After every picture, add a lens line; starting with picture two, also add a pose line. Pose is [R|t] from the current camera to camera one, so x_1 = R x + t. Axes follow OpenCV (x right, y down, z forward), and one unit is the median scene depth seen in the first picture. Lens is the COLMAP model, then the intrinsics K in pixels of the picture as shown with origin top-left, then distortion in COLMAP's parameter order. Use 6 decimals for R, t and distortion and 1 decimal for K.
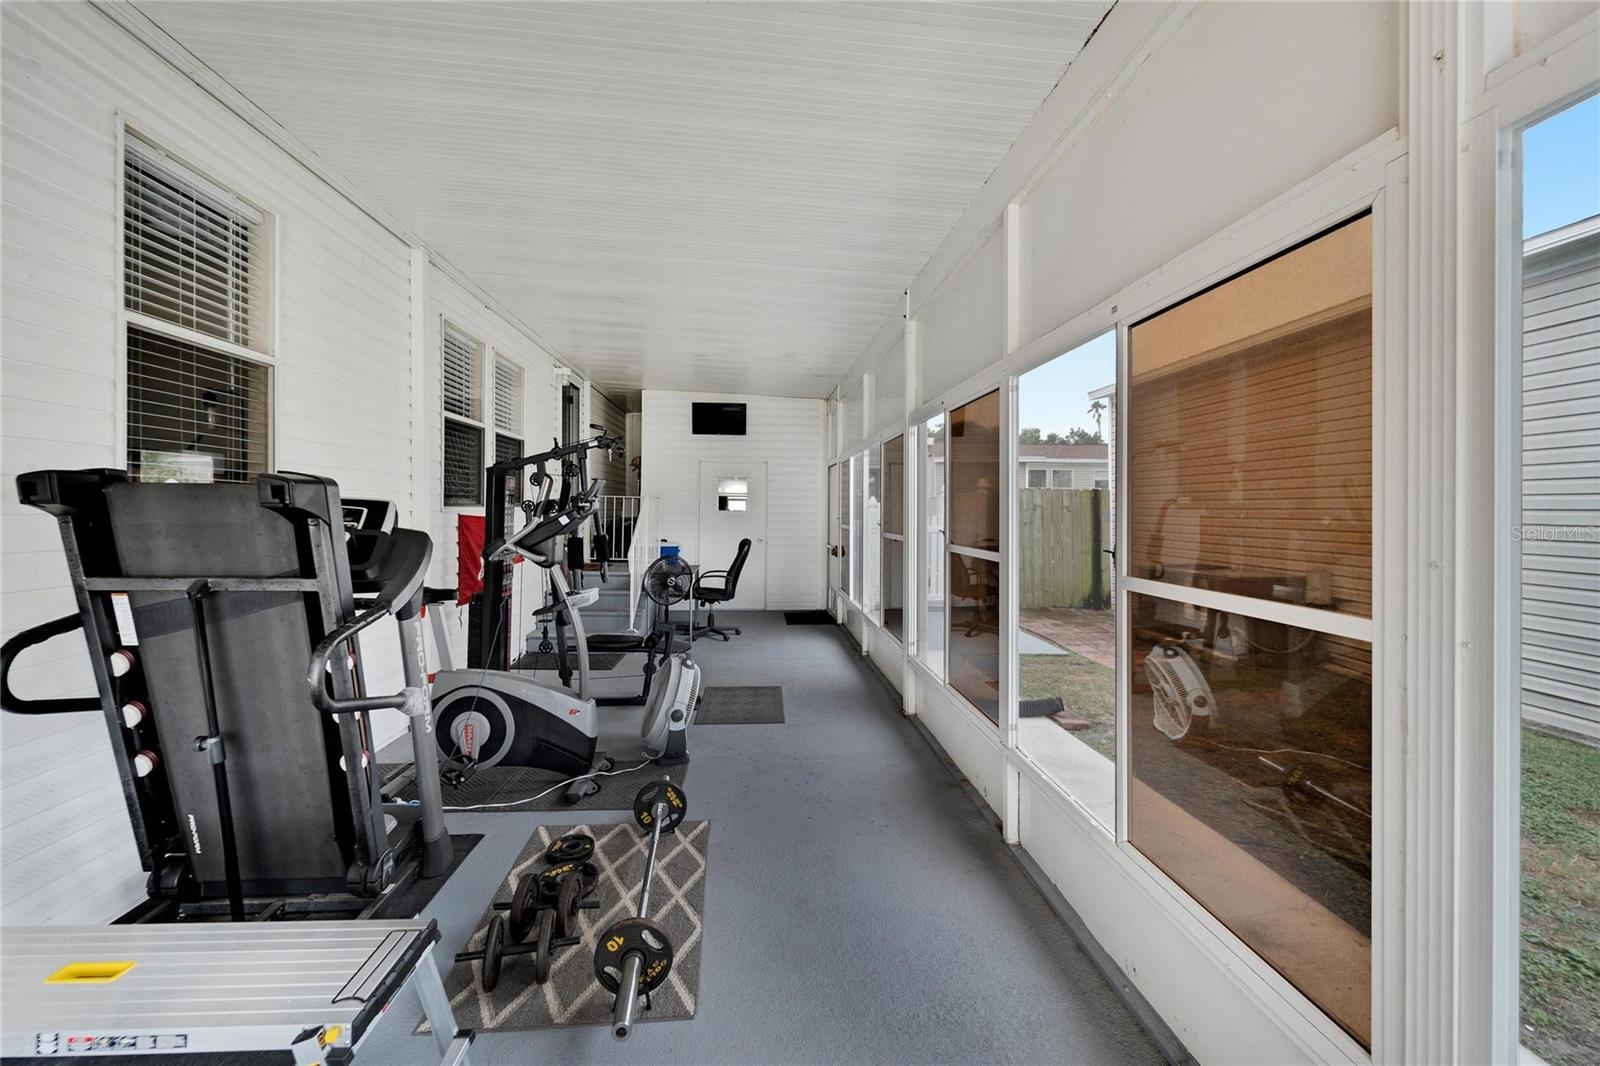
lens RADIAL K [[621.6, 0, 810.9], [0, 621.6, 522.8], [0, 0, 1]] dist [0.003457, -0.000251]
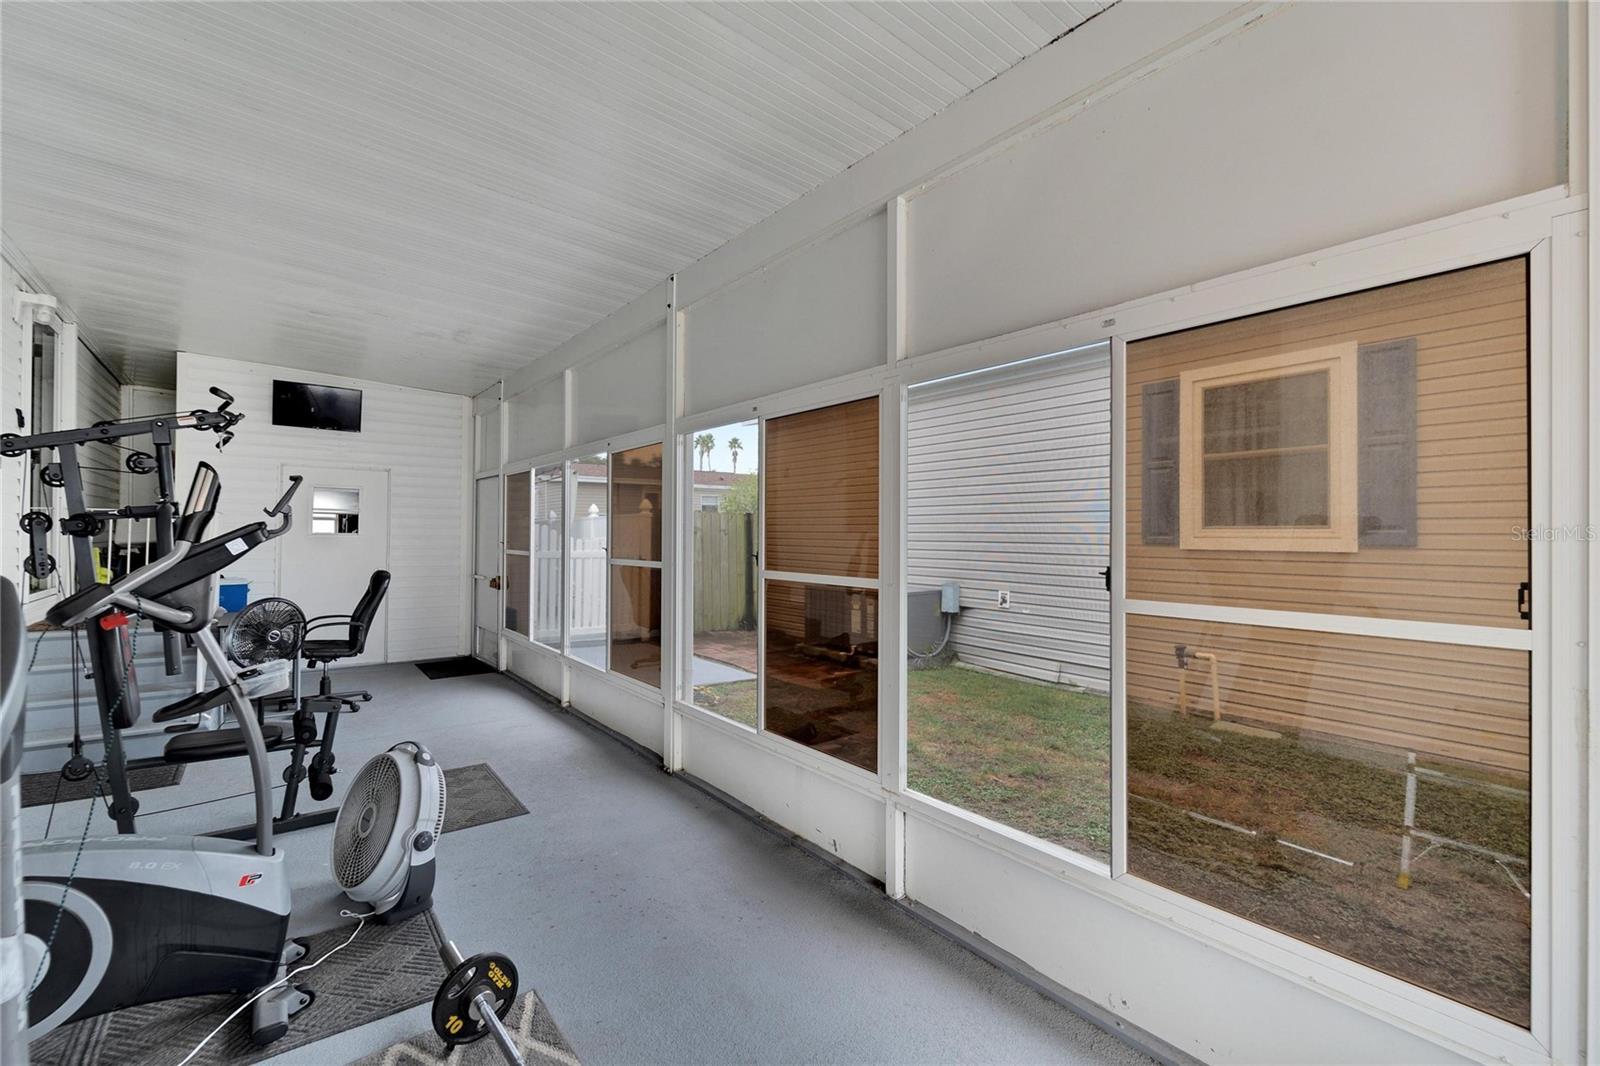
lens RADIAL K [[658.1, 0, 799.0], [0, 658.1, 542.6], [0, 0, 1]] dist [0.002565, -0.000487]
pose [[0.858921, -0.004640, 0.512087, -0.091023], [0.007825, 0.999961, -0.004065, -0.000621], [-0.512048, 0.007498, 0.858924, 0.075904]]
